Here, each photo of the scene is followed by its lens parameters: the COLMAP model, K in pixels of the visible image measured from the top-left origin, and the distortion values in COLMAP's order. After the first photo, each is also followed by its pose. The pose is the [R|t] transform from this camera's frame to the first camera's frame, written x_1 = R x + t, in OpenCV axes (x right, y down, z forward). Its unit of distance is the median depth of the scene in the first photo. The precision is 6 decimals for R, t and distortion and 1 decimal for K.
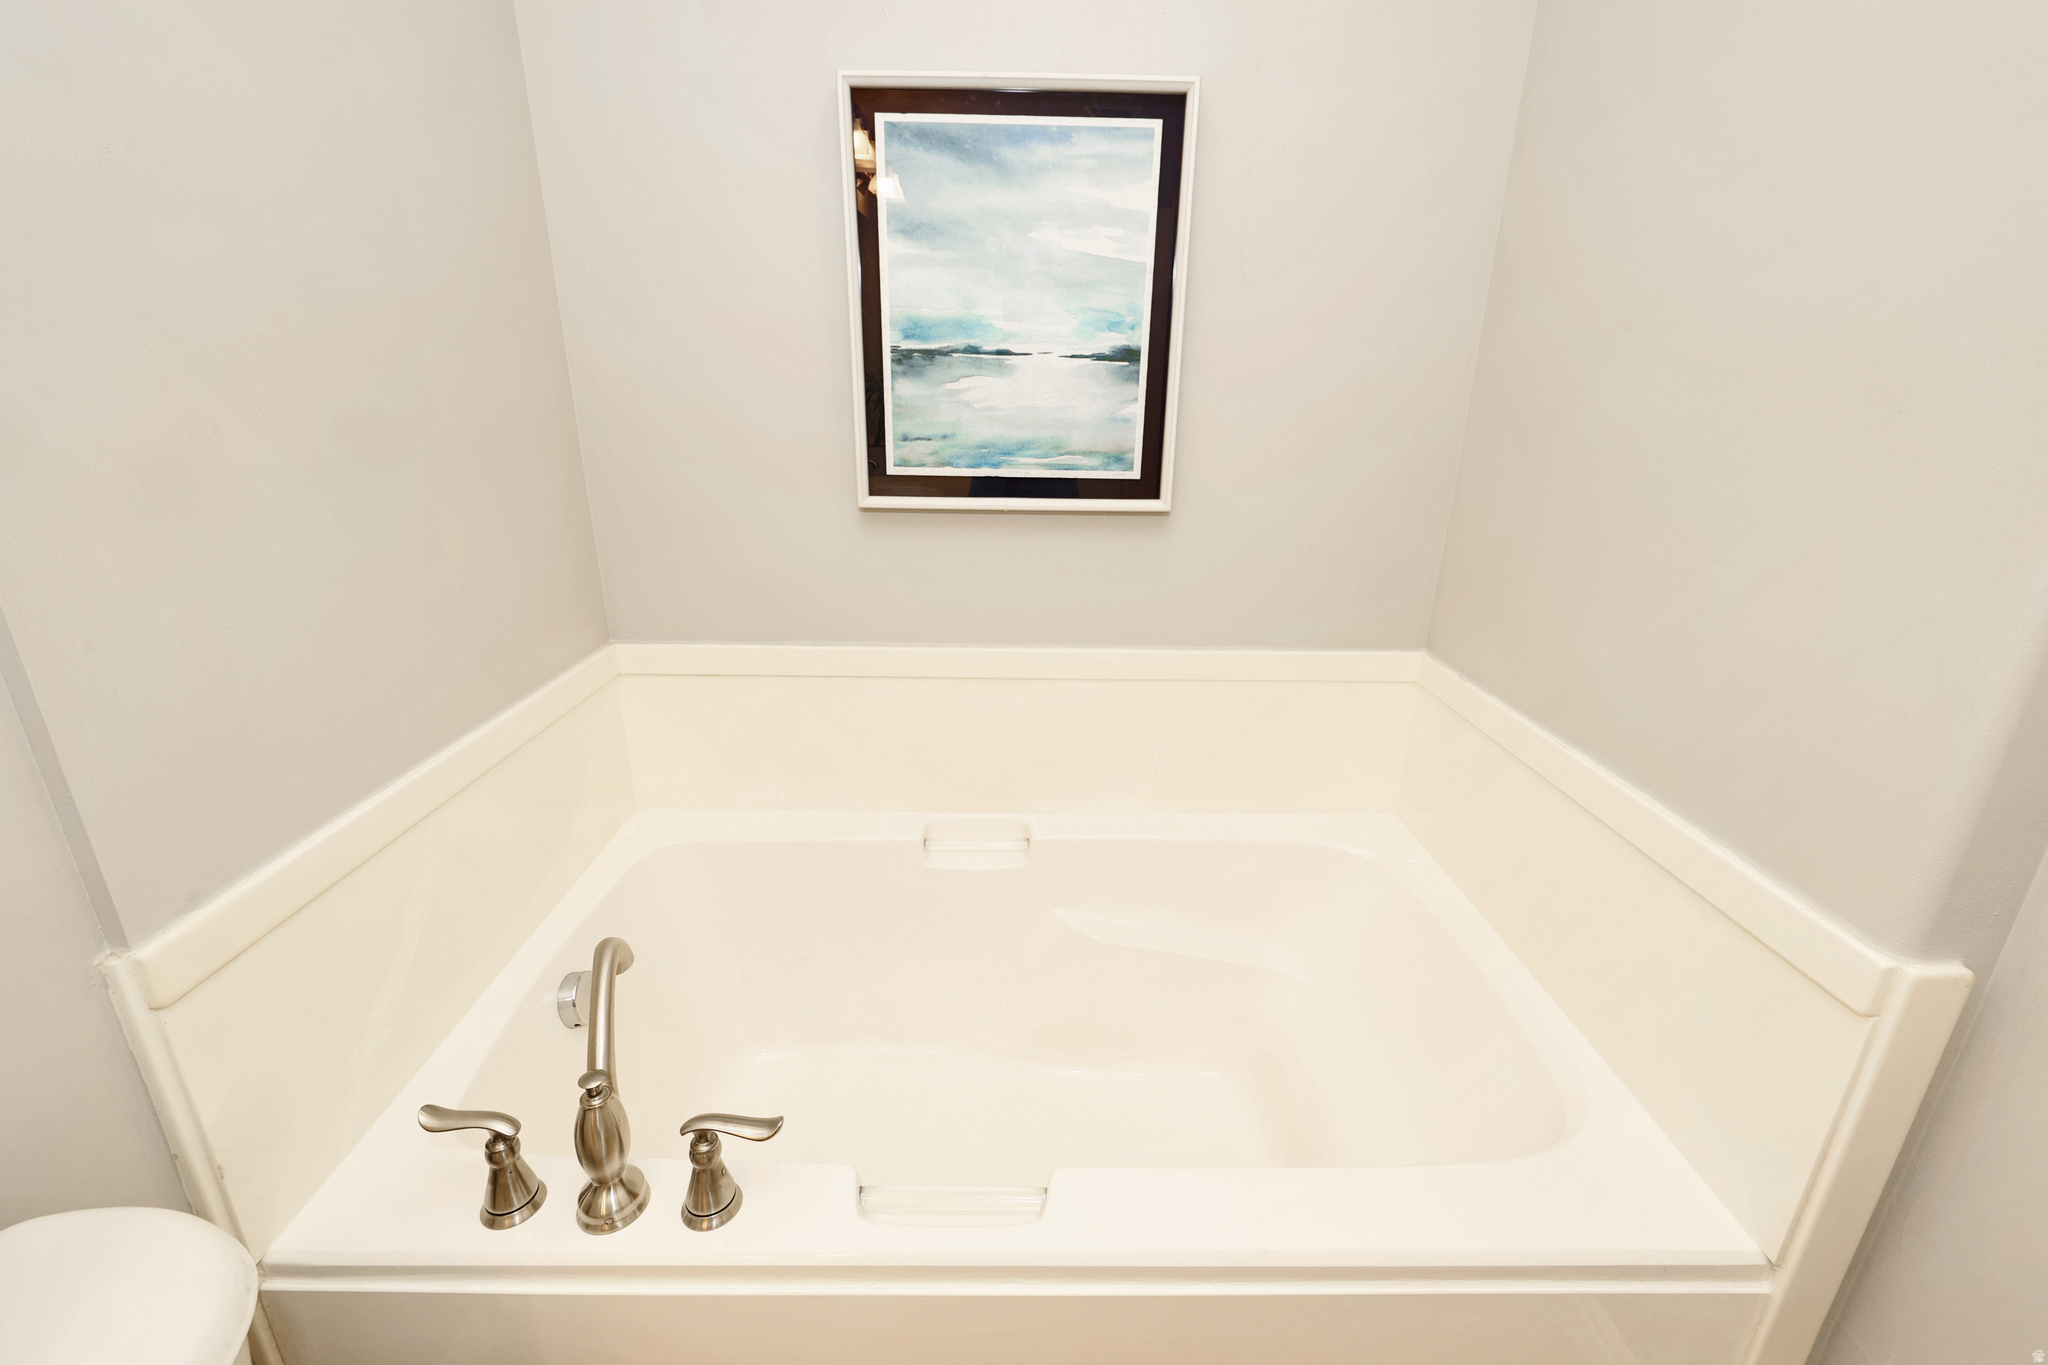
lens RADIAL K [[920.6, 0, 1019.5], [0, 920.6, 720.6], [0, 0, 1]] dist [-0.003883, -0.001267]
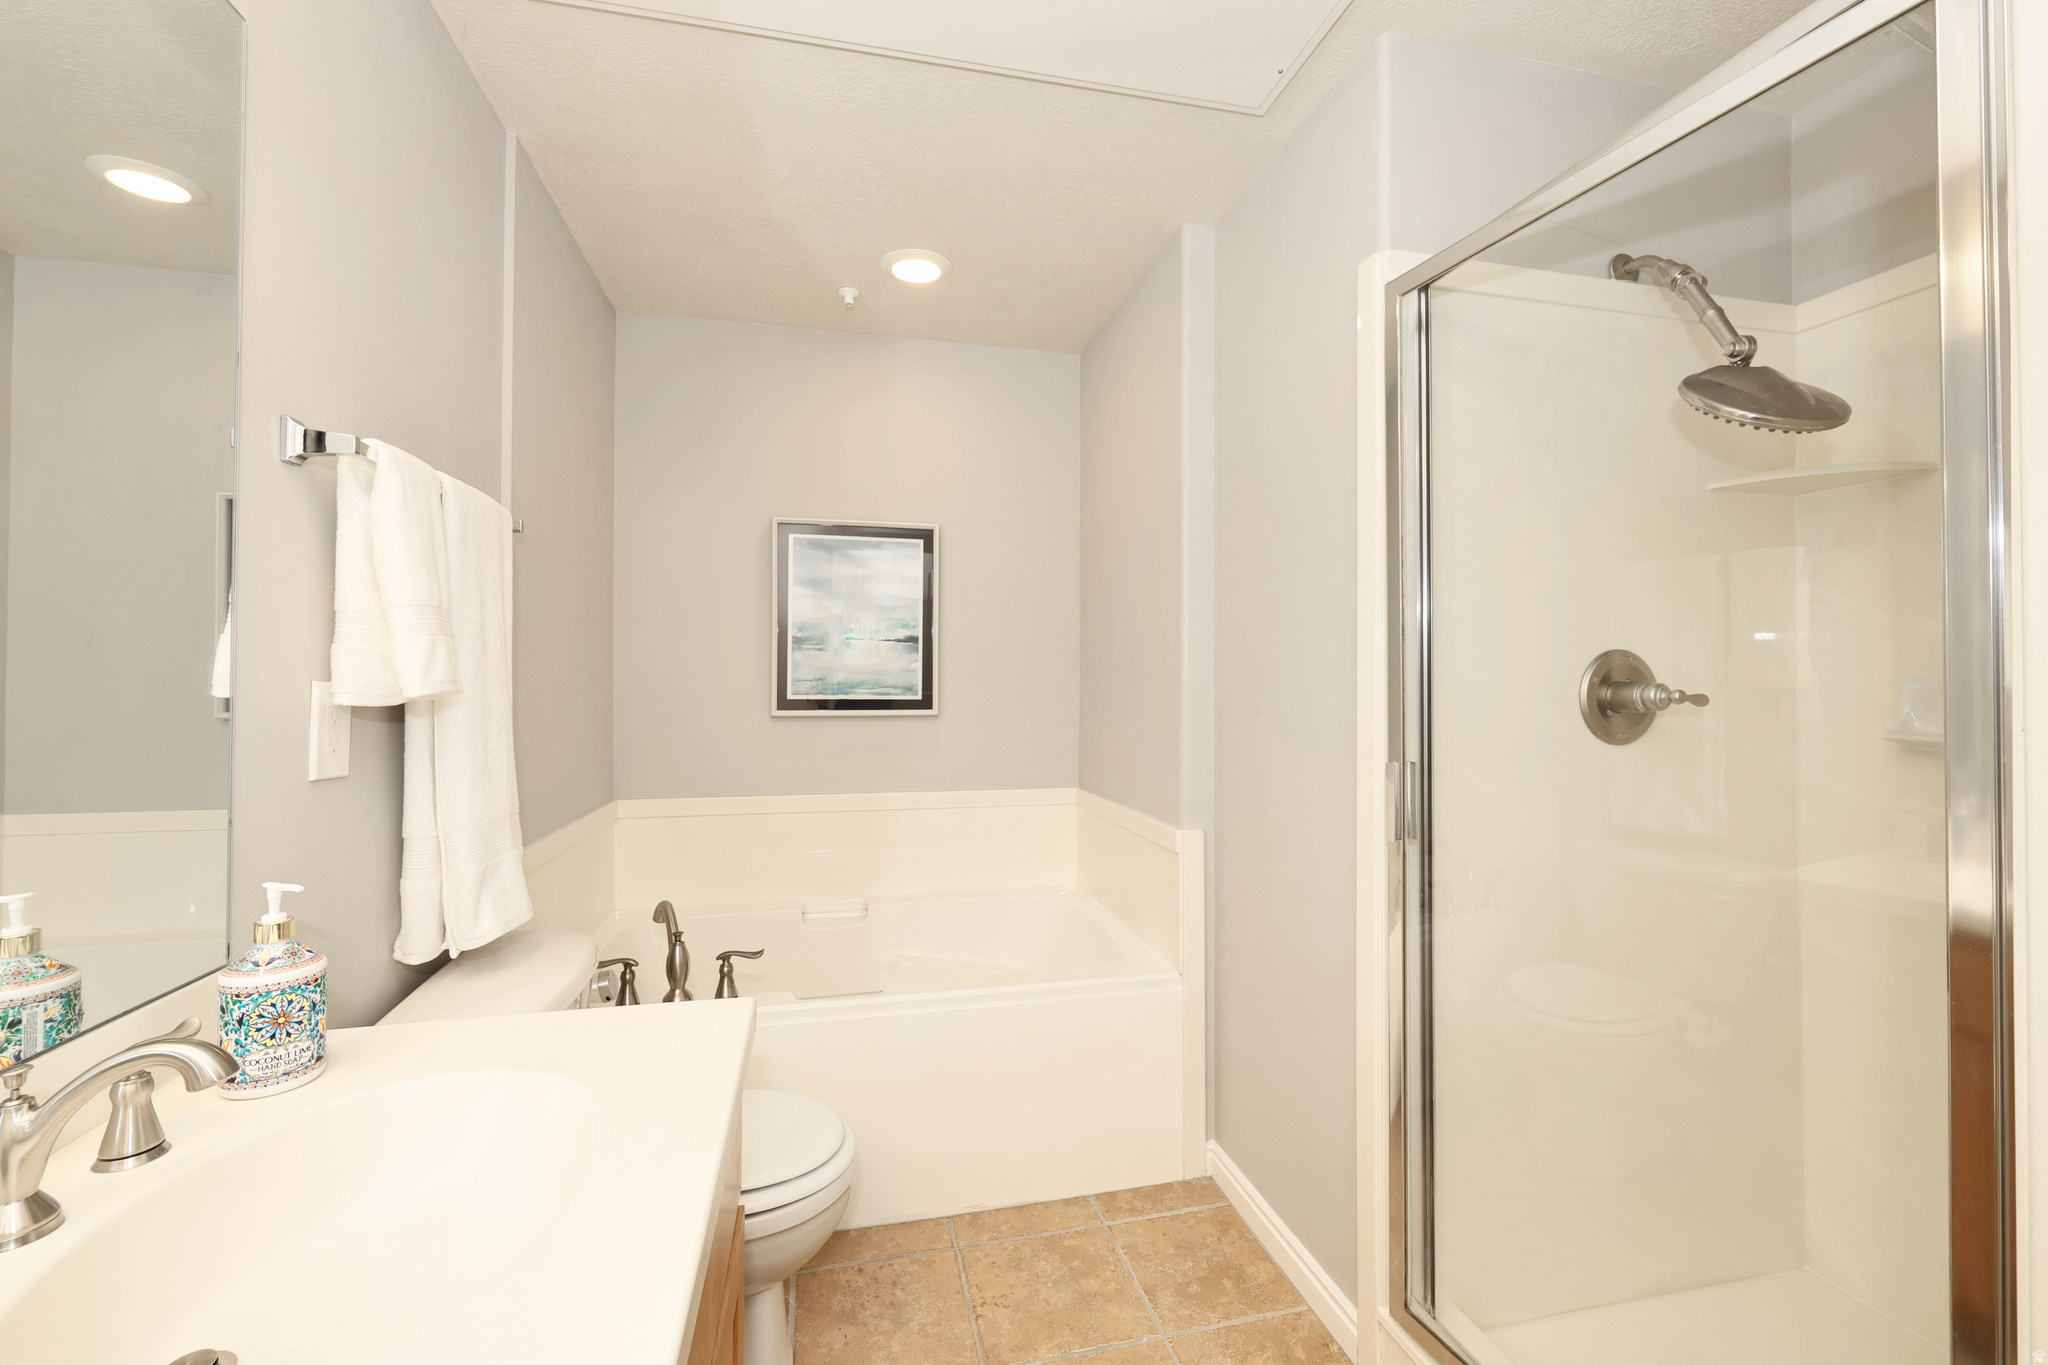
lens RADIAL K [[920.6, 0, 1004.1], [0, 920.6, 682.1], [0, 0, 1]] dist [-0.003883, -0.001267]
pose [[0.983288, -0.009242, 0.181824, -0.051549], [0.071967, 0.937102, -0.341557, 0.387993], [-0.167231, 0.348934, 0.922105, -0.849799]]
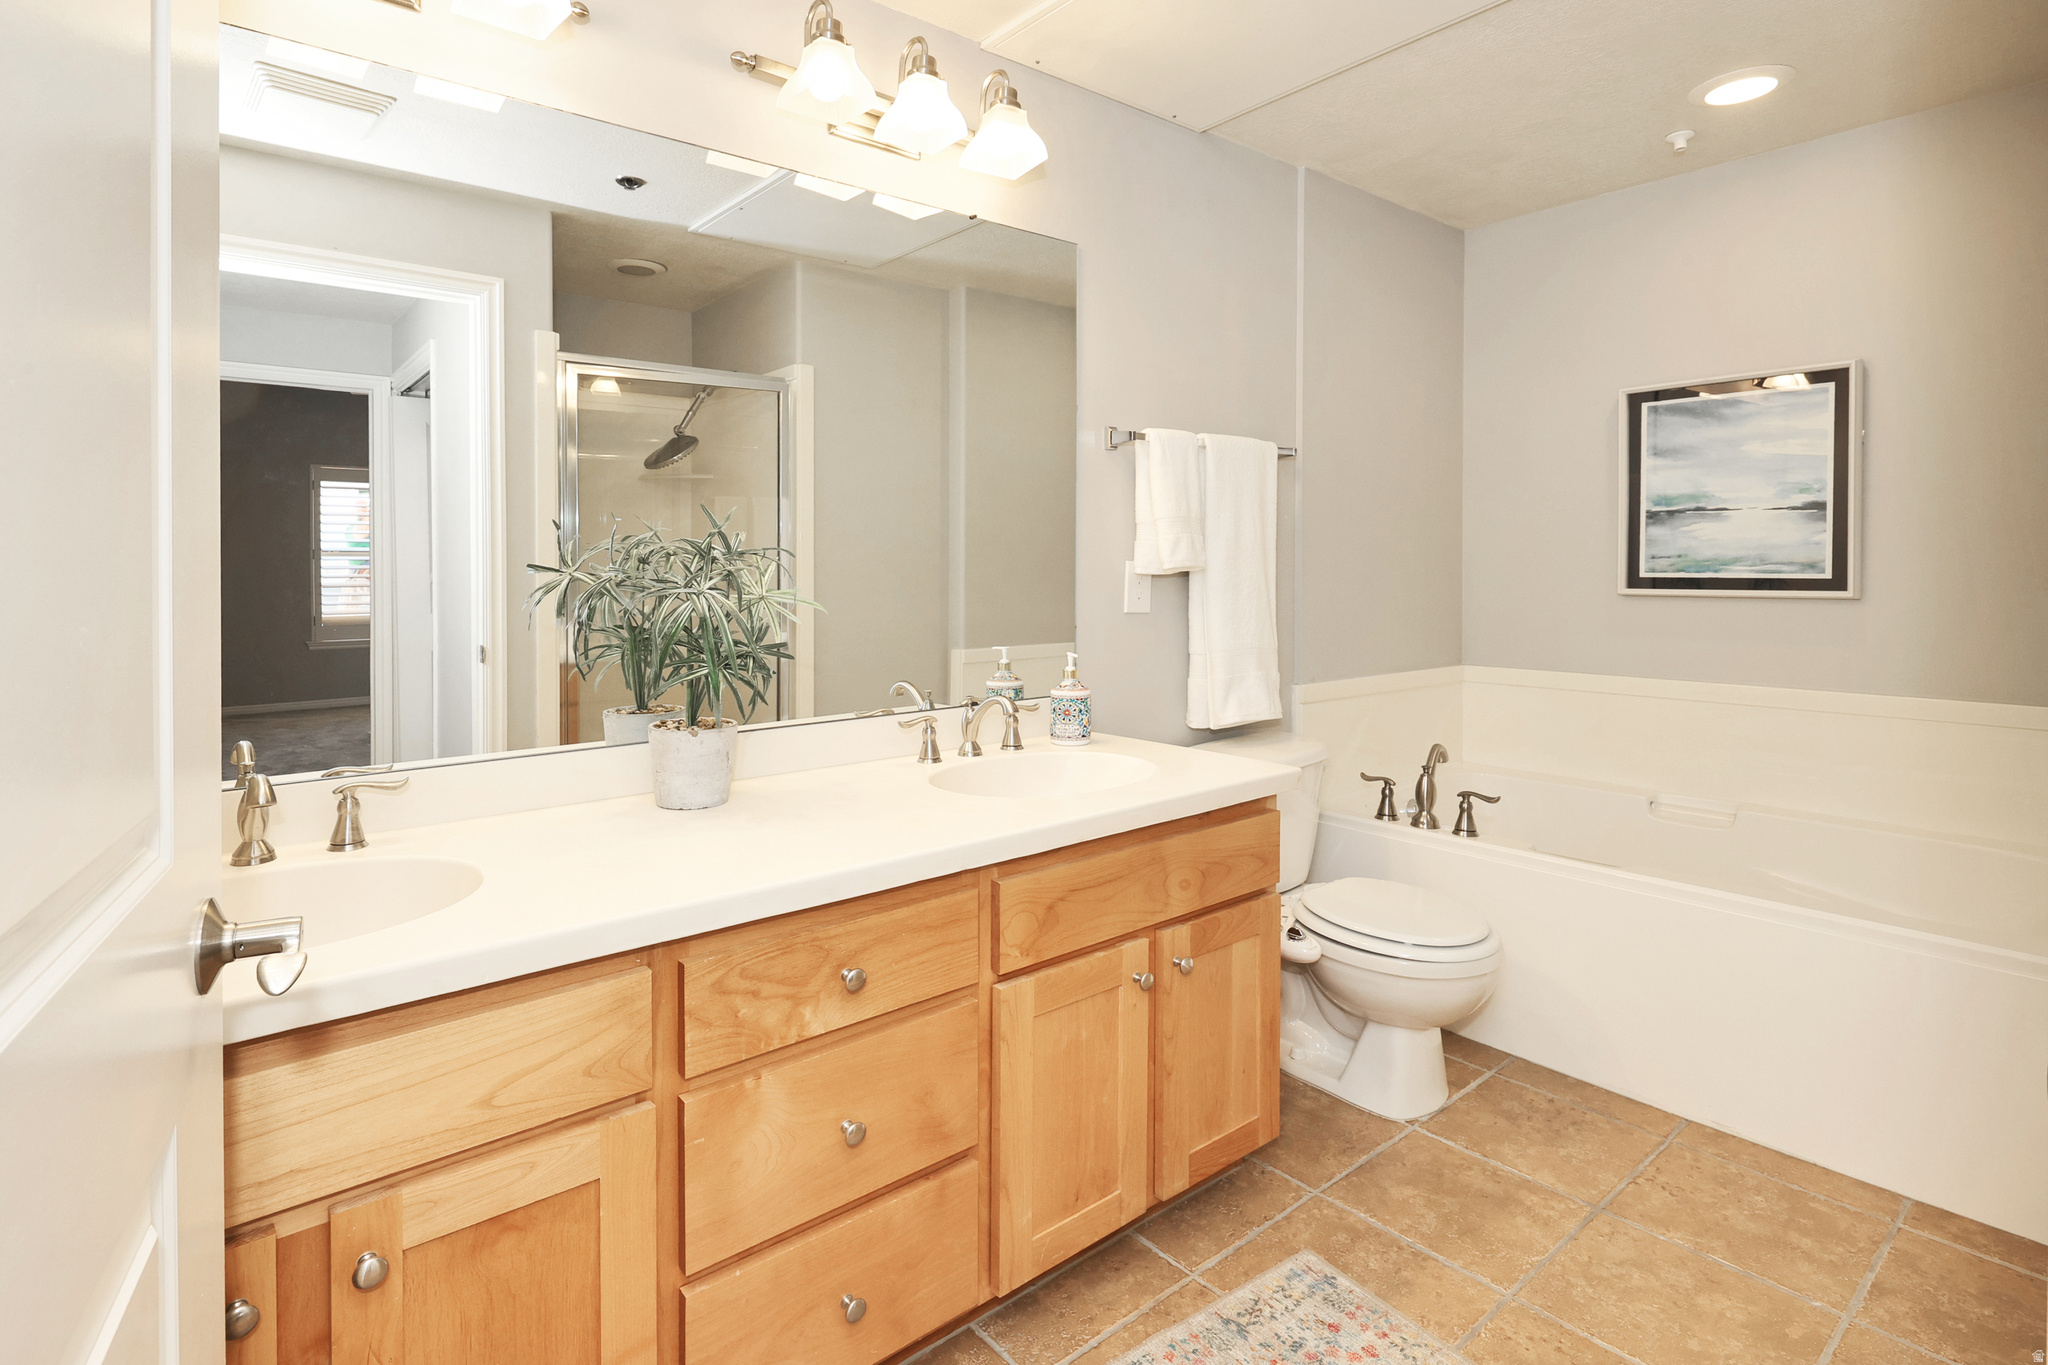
lens RADIAL K [[920.6, 0, 918.0], [0, 920.6, 589.1], [0, 0, 1]] dist [-0.003883, -0.001267]
pose [[0.565517, 0.006183, -0.824714, 0.558433], [-0.275950, 0.943755, -0.182147, 0.488188], [0.777202, 0.330587, 0.535416, -1.085788]]
